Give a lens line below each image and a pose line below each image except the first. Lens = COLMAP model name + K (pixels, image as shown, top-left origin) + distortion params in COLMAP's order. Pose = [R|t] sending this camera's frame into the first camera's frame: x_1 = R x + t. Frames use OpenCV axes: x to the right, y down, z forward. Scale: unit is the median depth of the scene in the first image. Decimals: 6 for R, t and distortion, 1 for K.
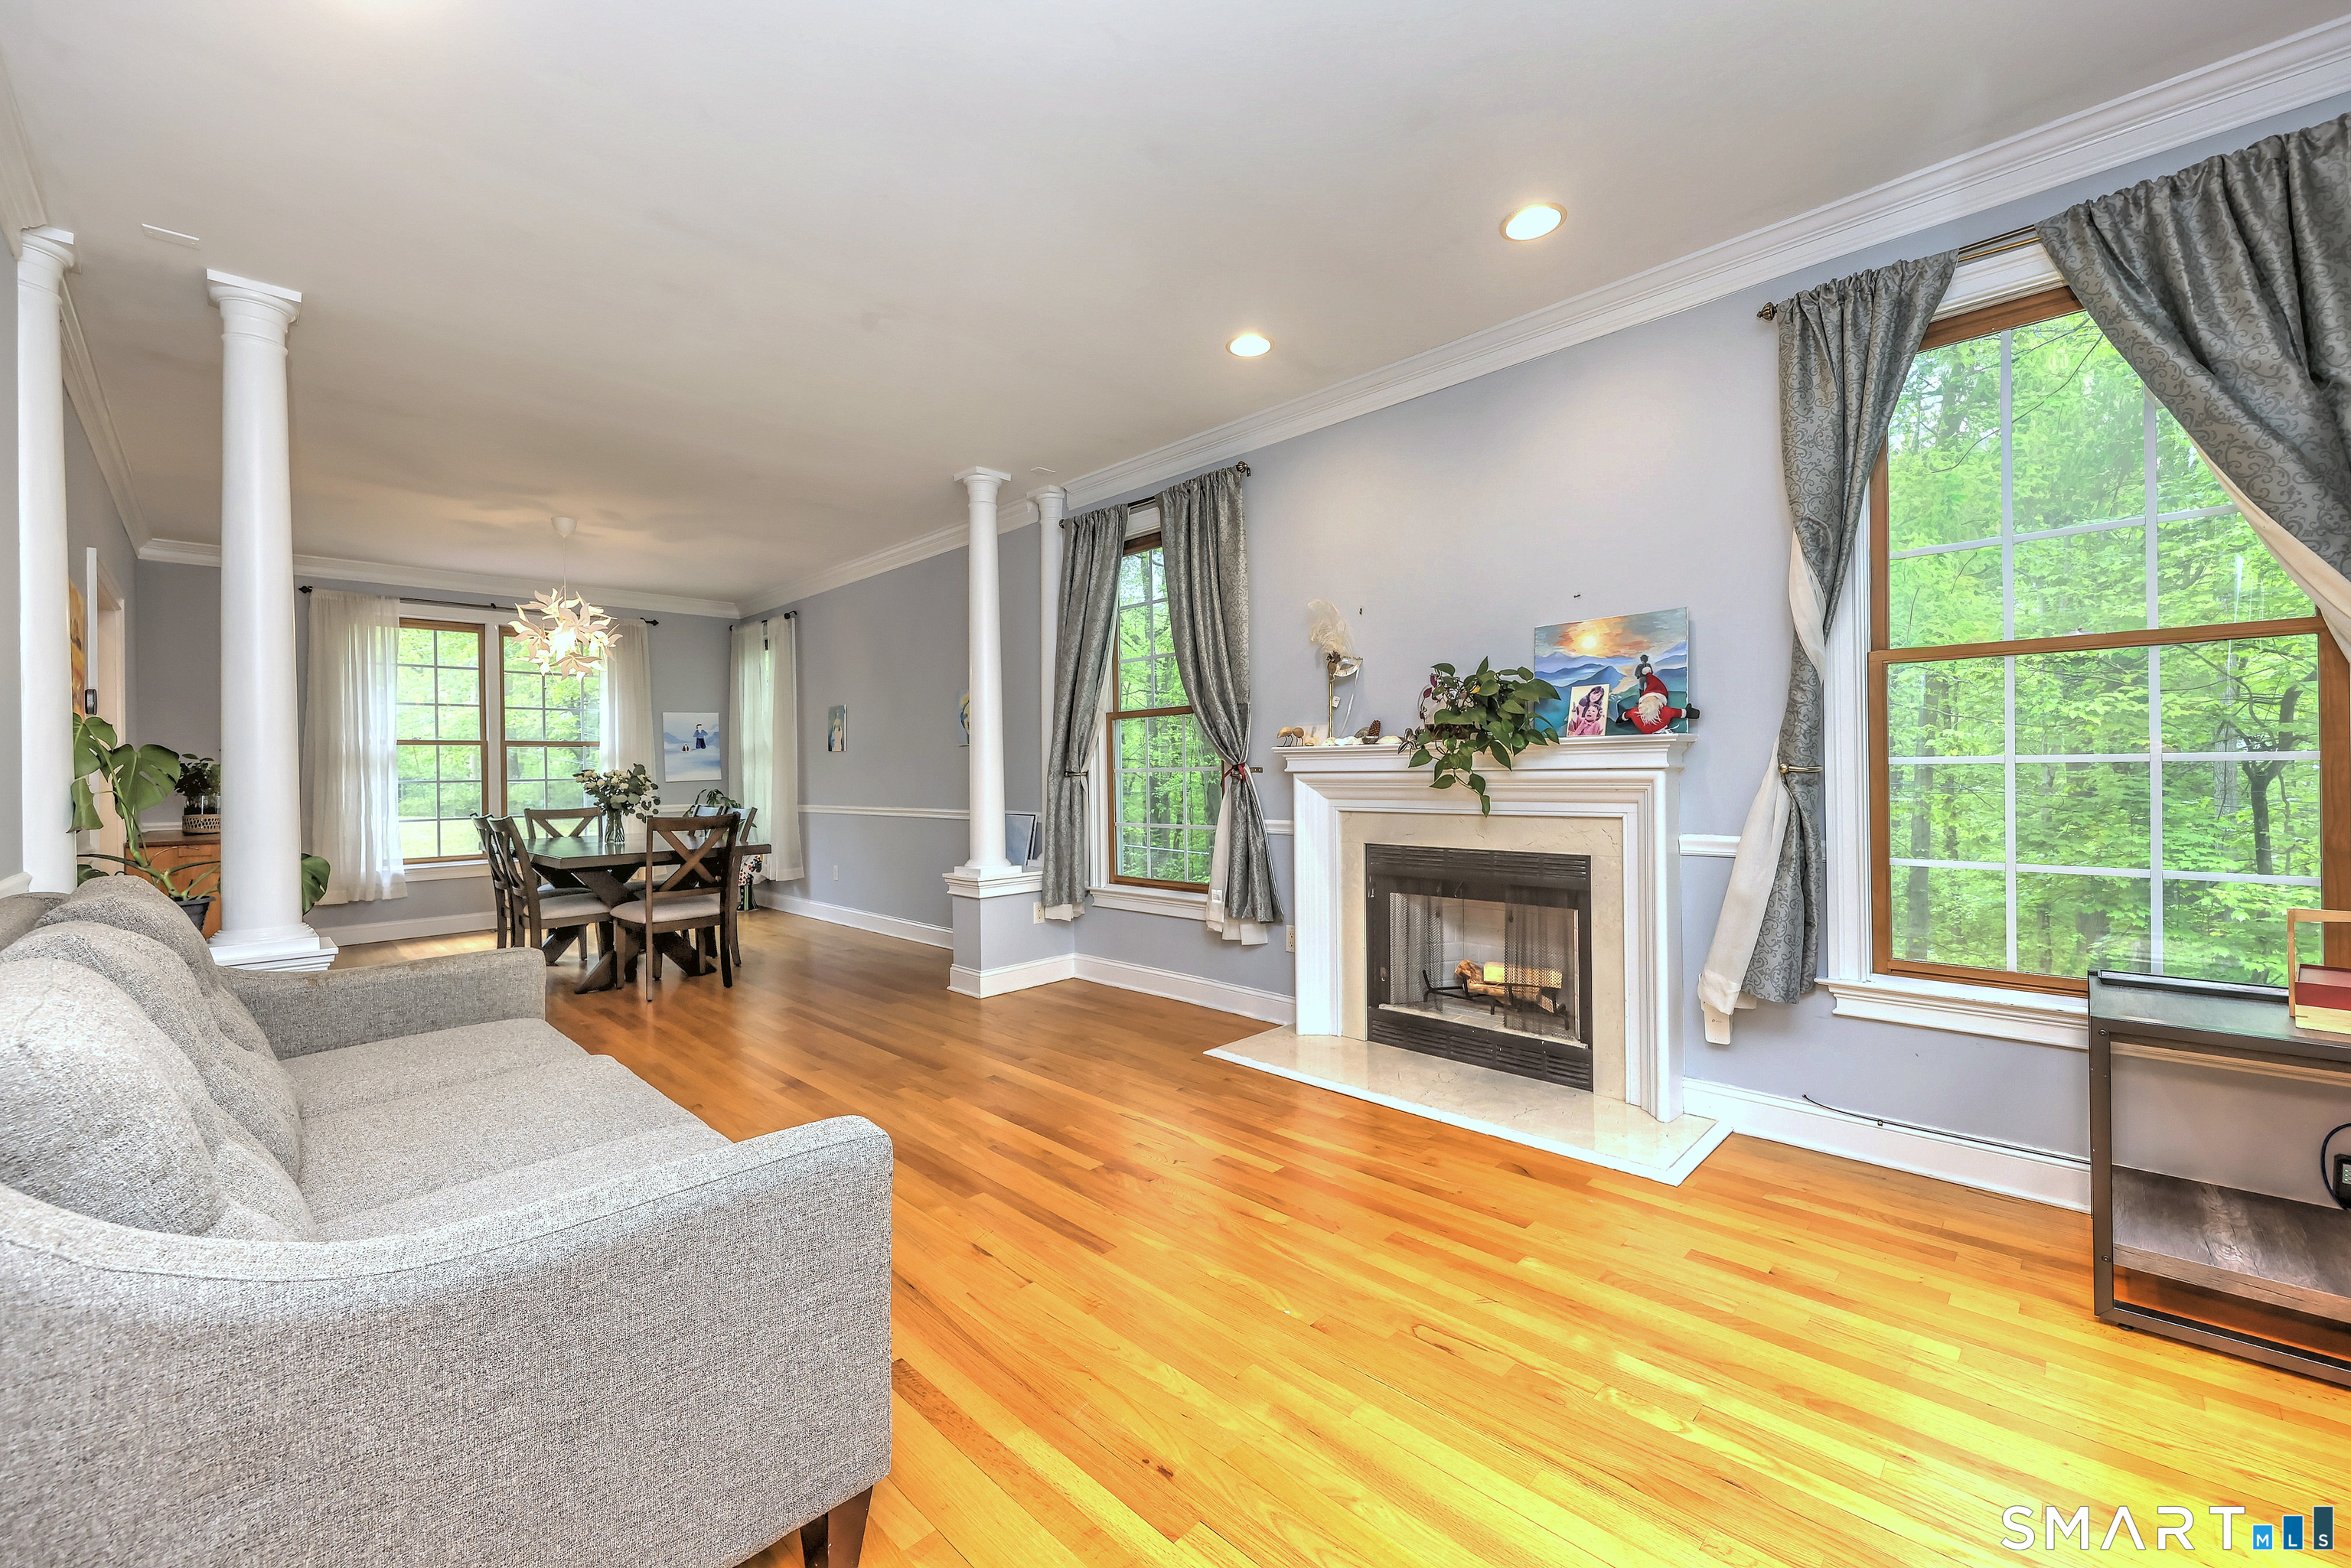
lens RADIAL K [[933.9, 0, 1189.0], [0, 933.9, 775.7], [0, 0, 1]] dist [0.001440, -0.000632]
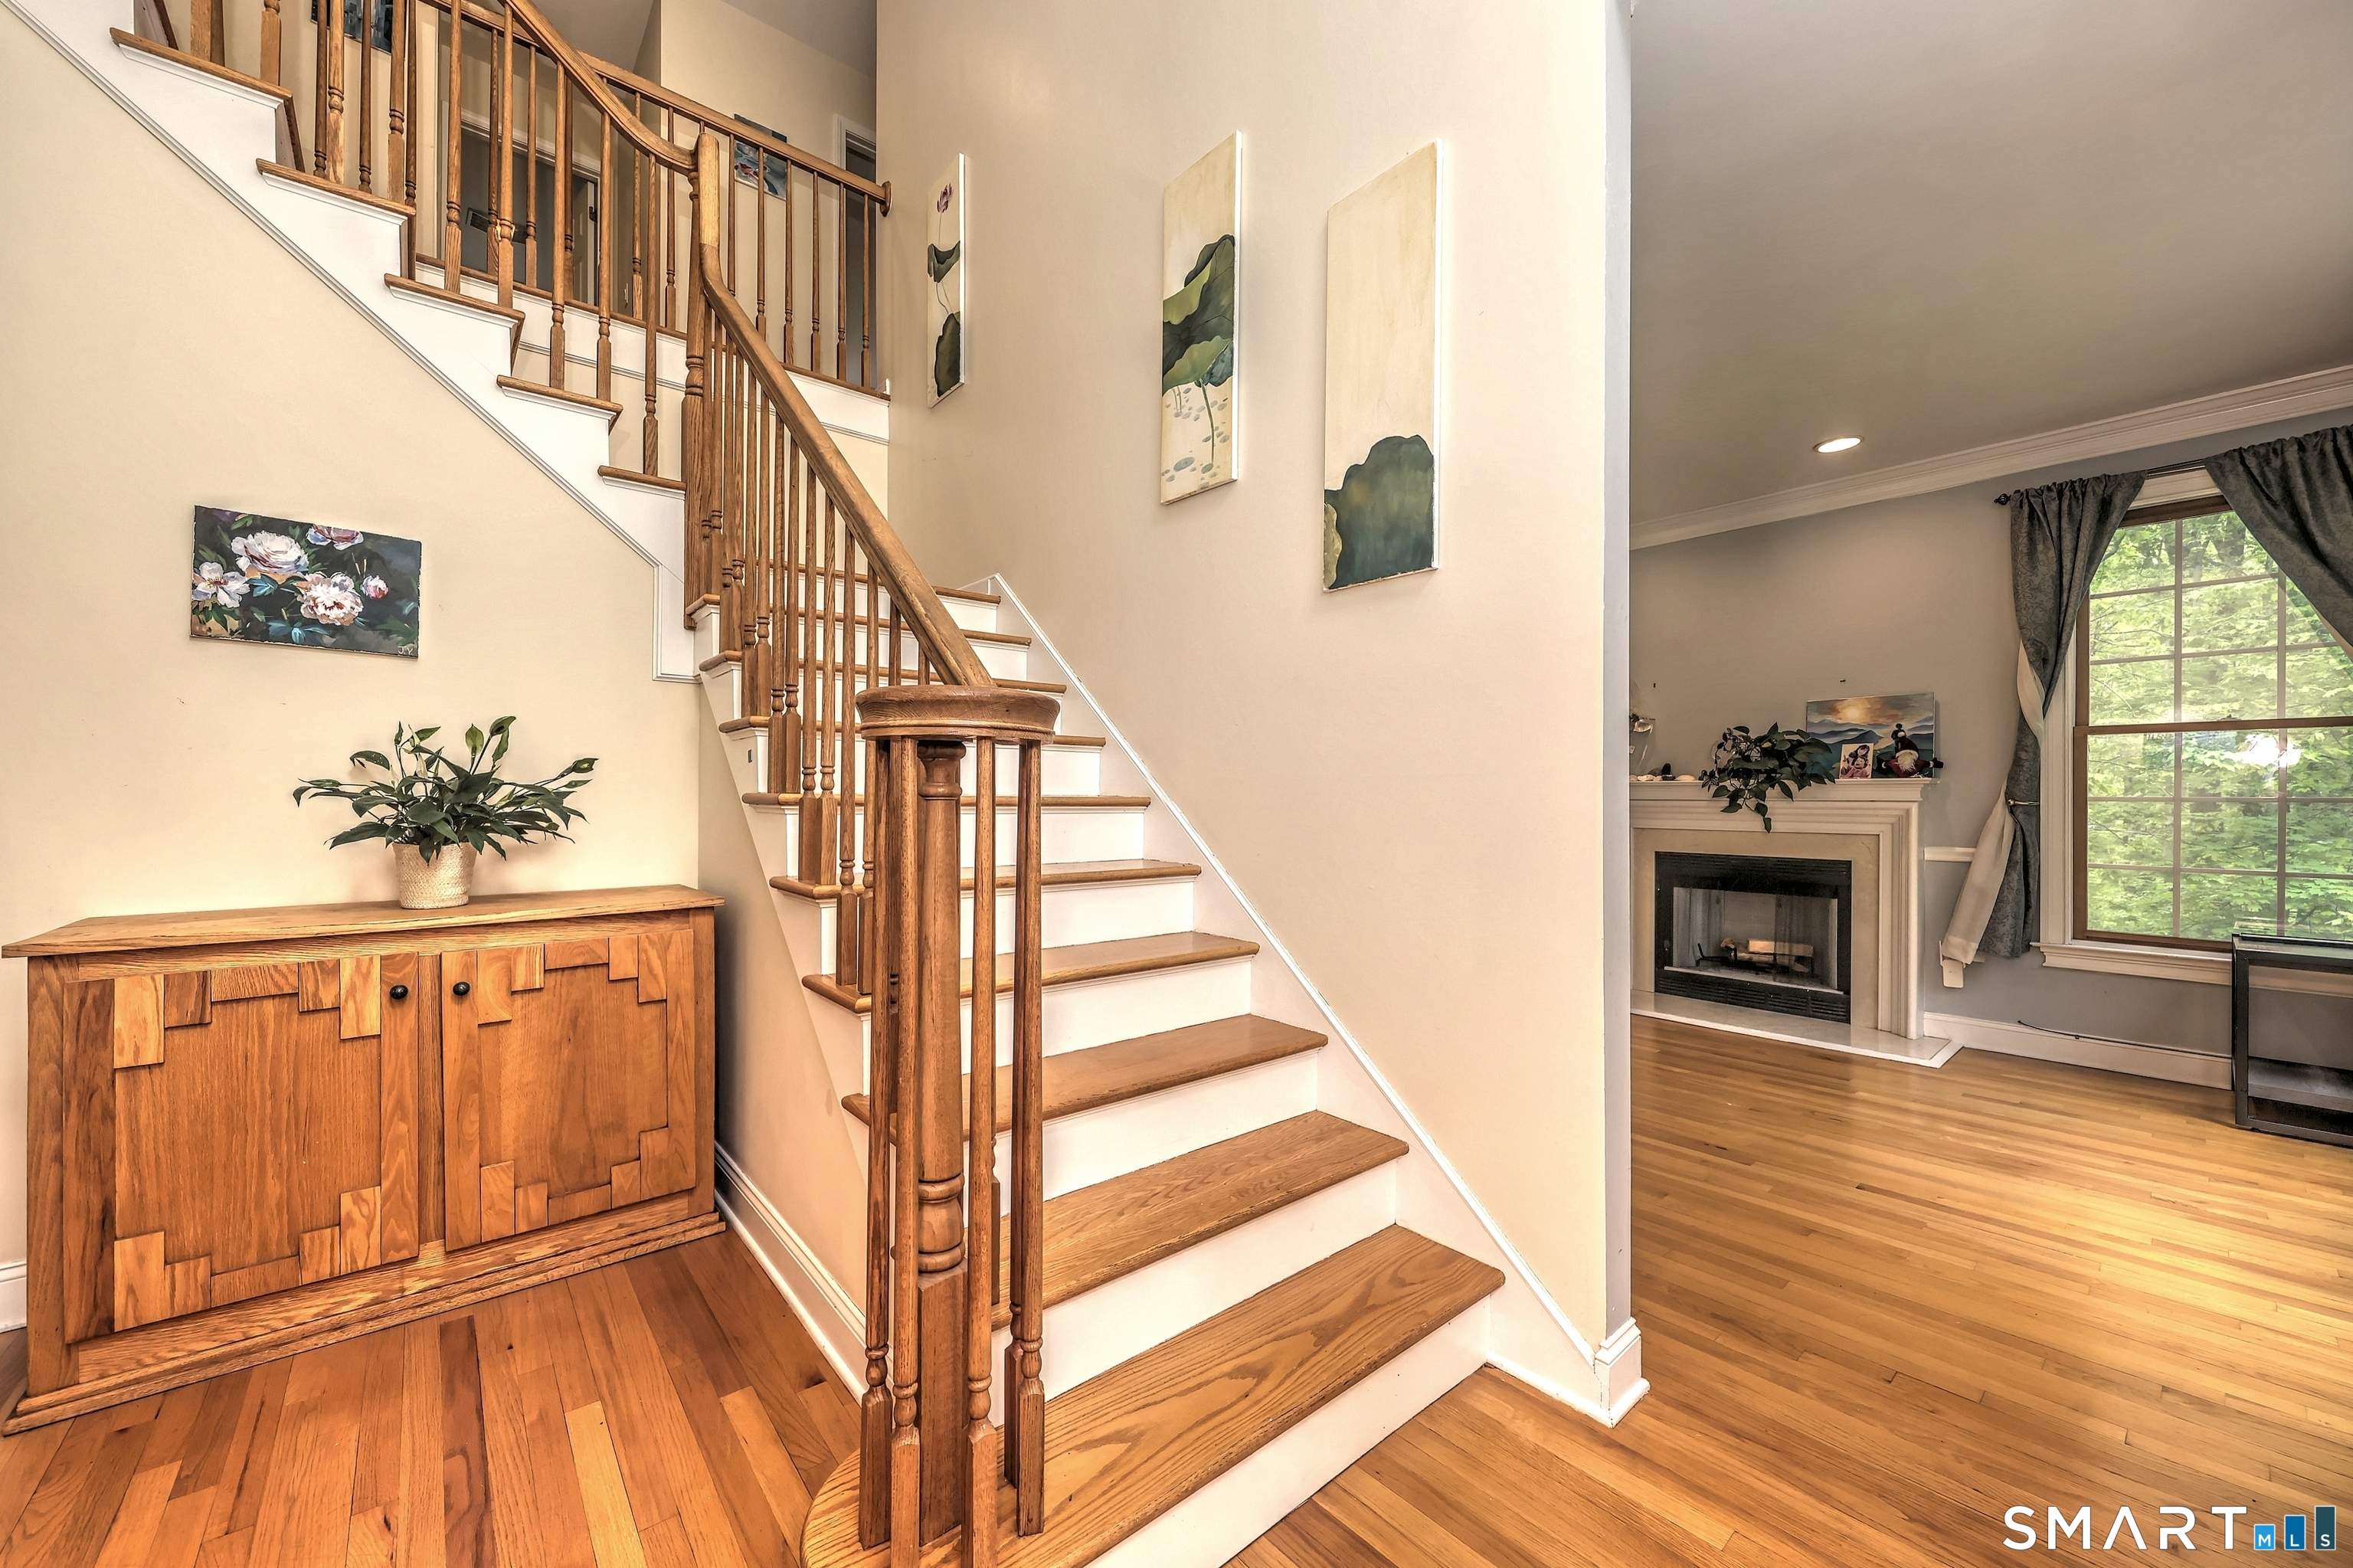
lens RADIAL K [[896.0, 0, 1166.1], [0, 896.0, 797.5], [0, 0, 1]] dist [-0.004038, 0.000245]
pose [[0.994230, 0.015424, -0.106159, -0.528601], [-0.015289, 0.999881, 0.002089, 0.001480], [0.106179, -0.000454, 0.994347, -0.540454]]
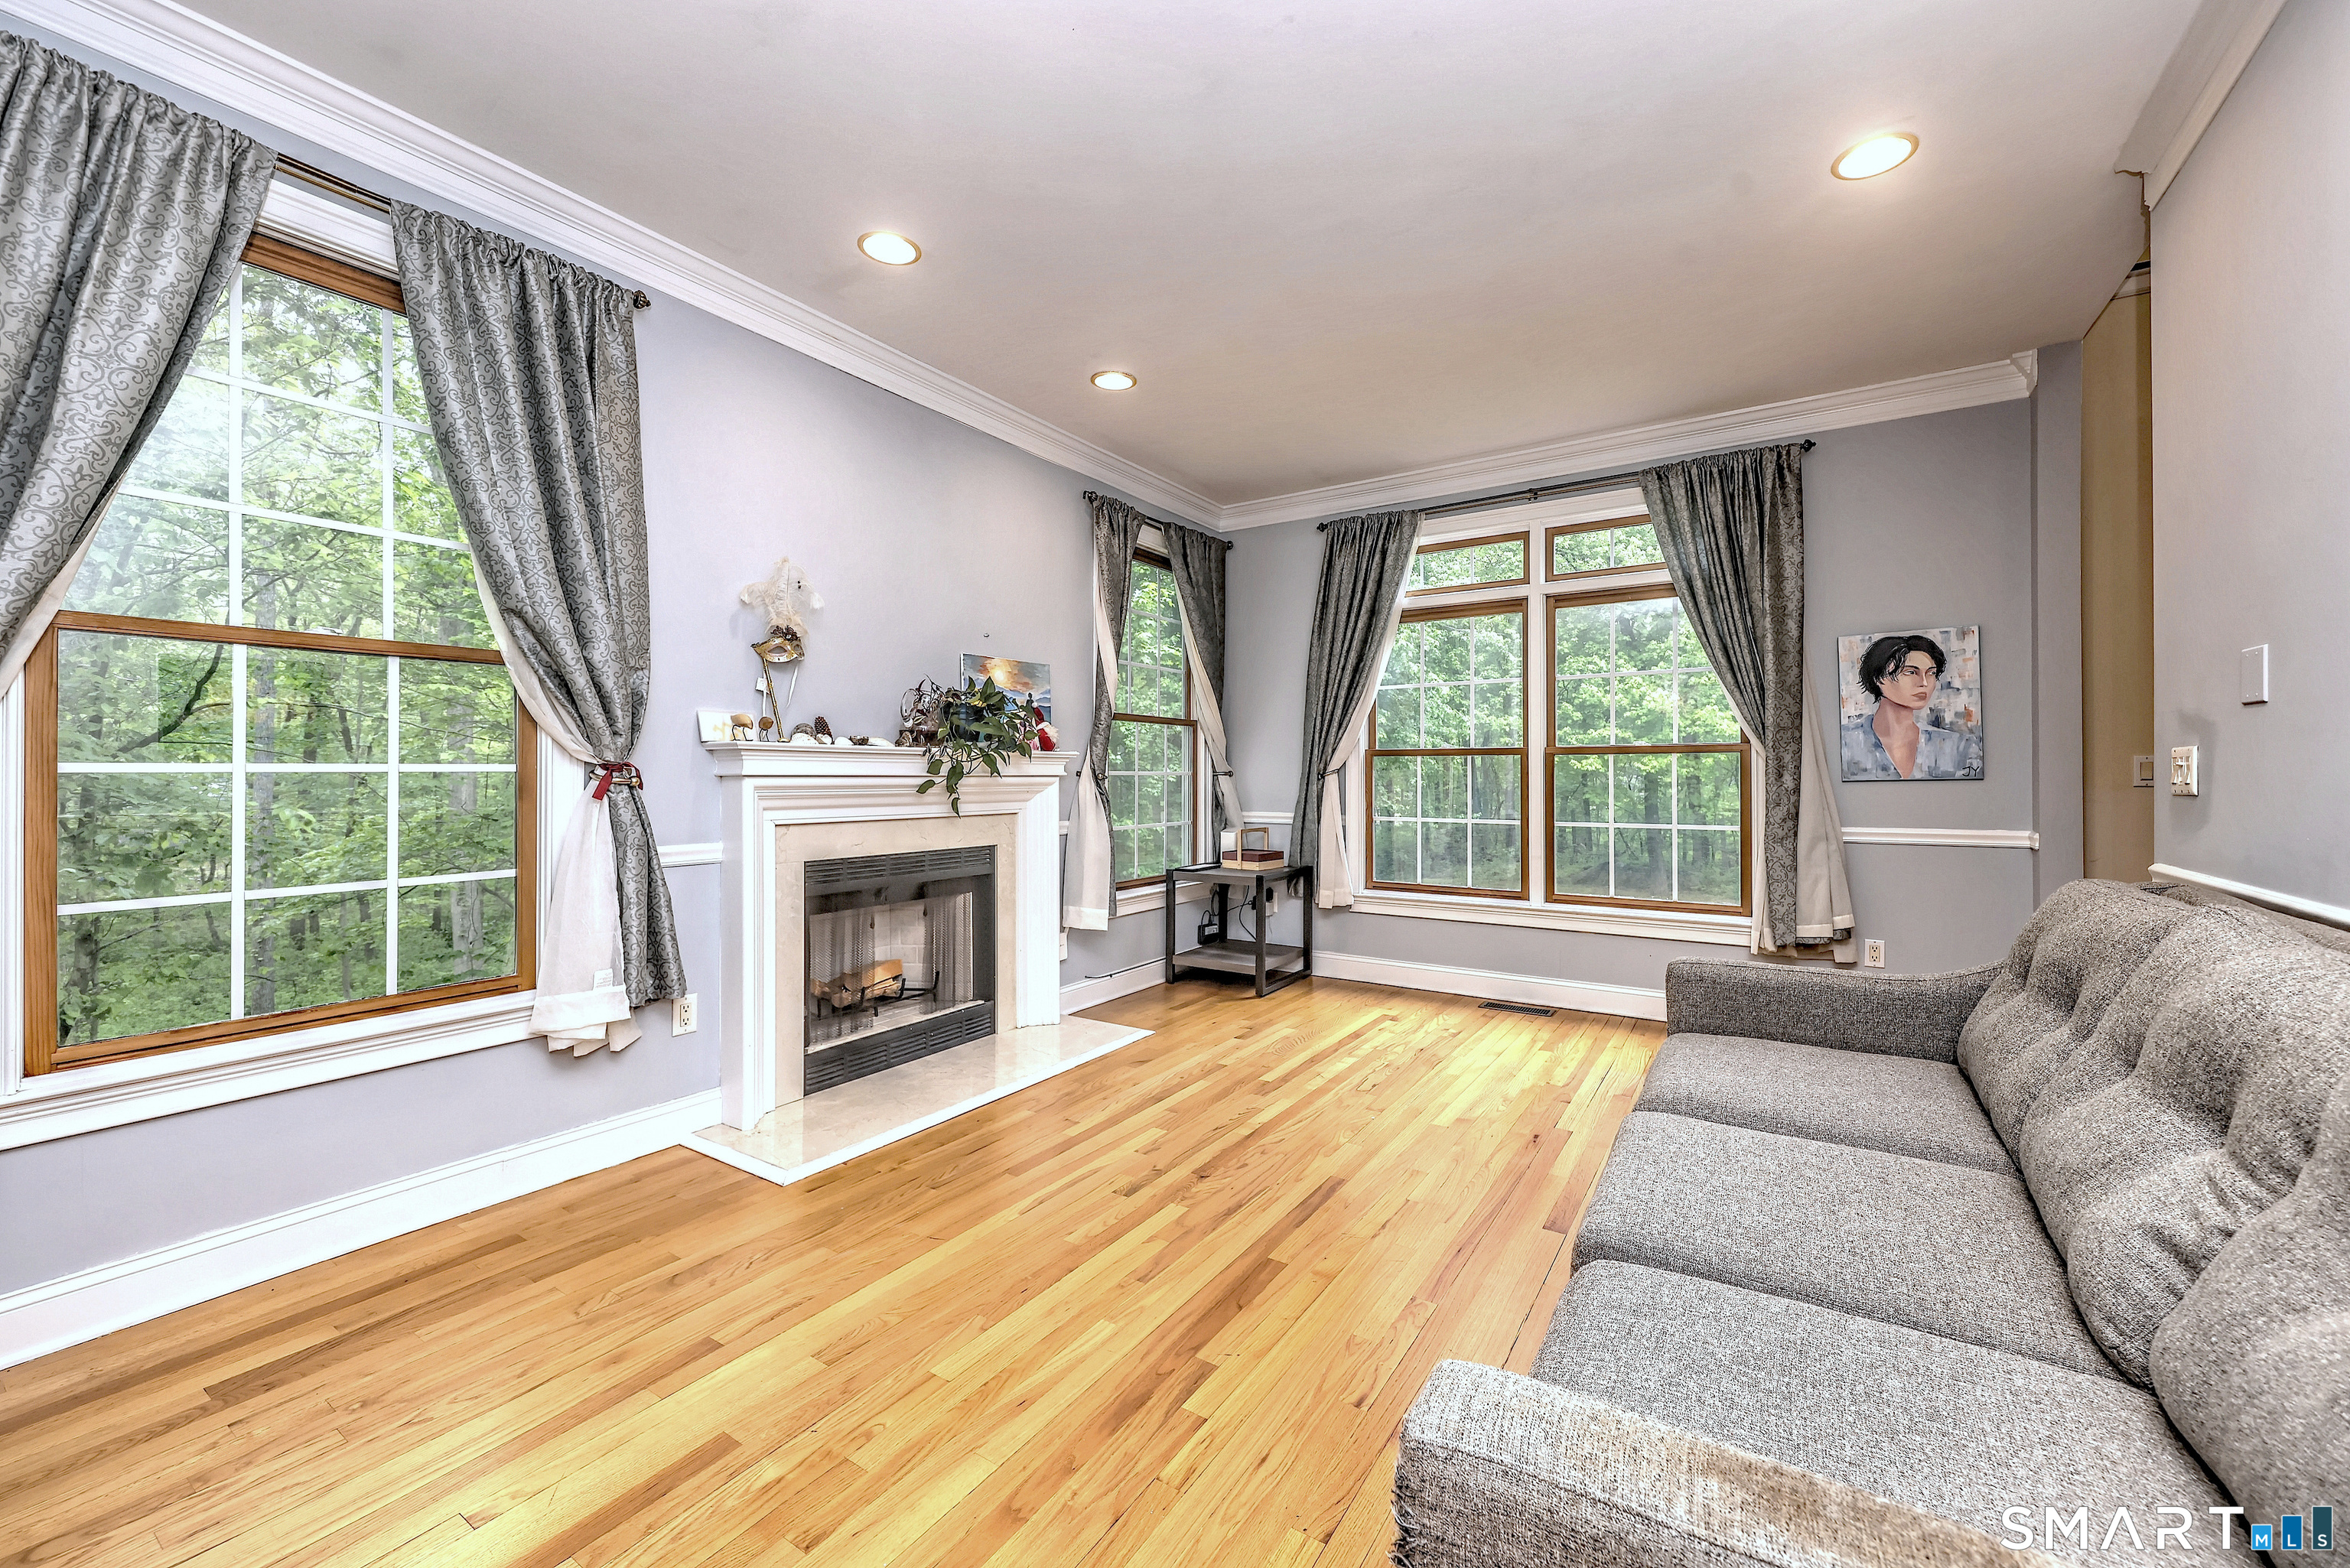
lens RADIAL K [[933.4, 0, 1181.7], [0, 933.4, 765.9], [0, 0, 1]] dist [0.001440, -0.000632]
pose [[-0.207671, 0.019682, 0.978001, -0.936527], [0.003203, 0.999806, -0.019440, 0.005429], [-0.978193, -0.000904, -0.207694, 1.113580]]
